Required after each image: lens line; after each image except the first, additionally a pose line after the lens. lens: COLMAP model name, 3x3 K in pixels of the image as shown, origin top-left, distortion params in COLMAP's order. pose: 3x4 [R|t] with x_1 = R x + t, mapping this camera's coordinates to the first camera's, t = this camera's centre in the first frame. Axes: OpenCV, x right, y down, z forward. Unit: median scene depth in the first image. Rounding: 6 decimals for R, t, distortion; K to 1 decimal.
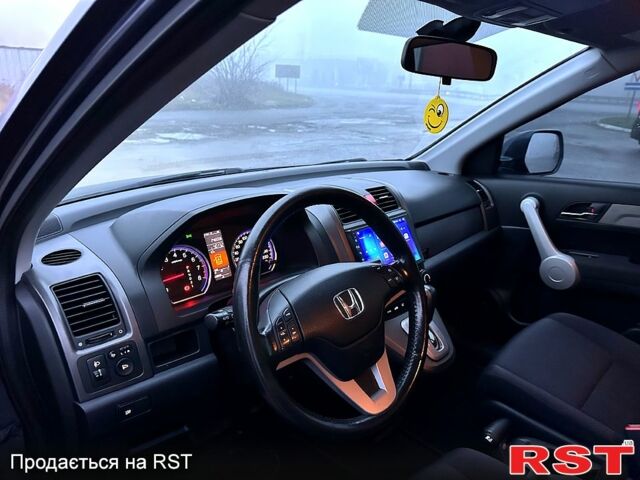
lens RADIAL K [[457.9, 0, 330.3], [0, 457.9, 257.9], [0, 0, 1]] dist [0.011664, 0.002023]
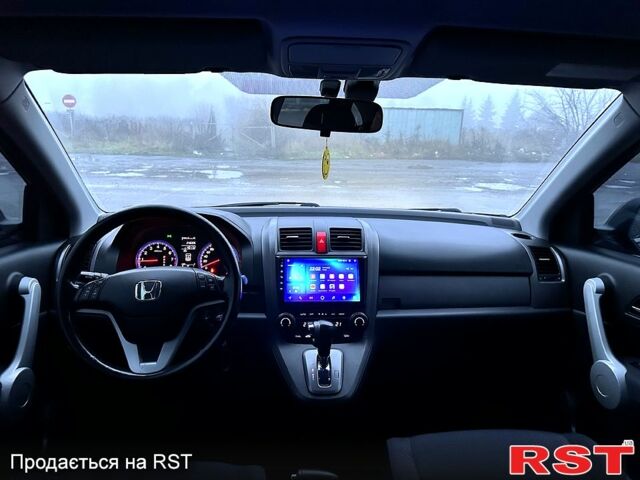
lens RADIAL K [[464.0, 0, 320.0], [0, 464.0, 240.0], [0, 0, 1]] dist [-0.005355, -0.002442]
pose [[0.732395, 0.141809, -0.665948, 0.604025], [-0.235873, 0.970350, -0.052779, -0.041707], [0.638718, 0.195735, 0.744128, 0.118146]]
